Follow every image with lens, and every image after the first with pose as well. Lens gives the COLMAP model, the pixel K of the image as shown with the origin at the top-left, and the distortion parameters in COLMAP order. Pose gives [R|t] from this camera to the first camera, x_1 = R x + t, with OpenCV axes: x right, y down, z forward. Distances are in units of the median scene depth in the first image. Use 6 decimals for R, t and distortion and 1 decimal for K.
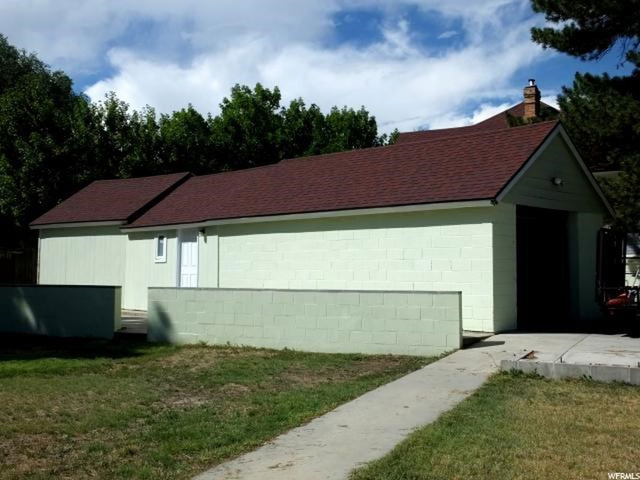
lens RADIAL K [[713.0, 0, 319.8], [0, 713.0, 240.1], [0, 0, 1]] dist [0.043722, 0.000000]
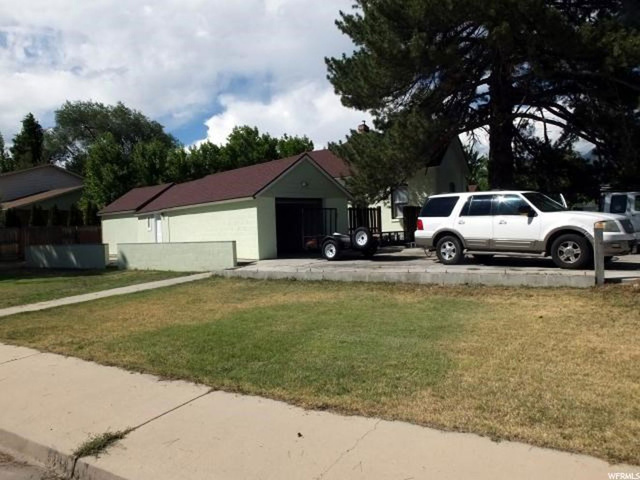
lens RADIAL K [[447.8, 0, 320.4], [0, 447.8, 239.8], [0, 0, 1]] dist [0.037380, 0.002690]
pose [[0.994694, -0.037568, -0.095774, 0.315477], [0.044051, 0.996813, 0.066507, -0.004850], [0.092971, -0.070373, 0.993179, -0.167011]]
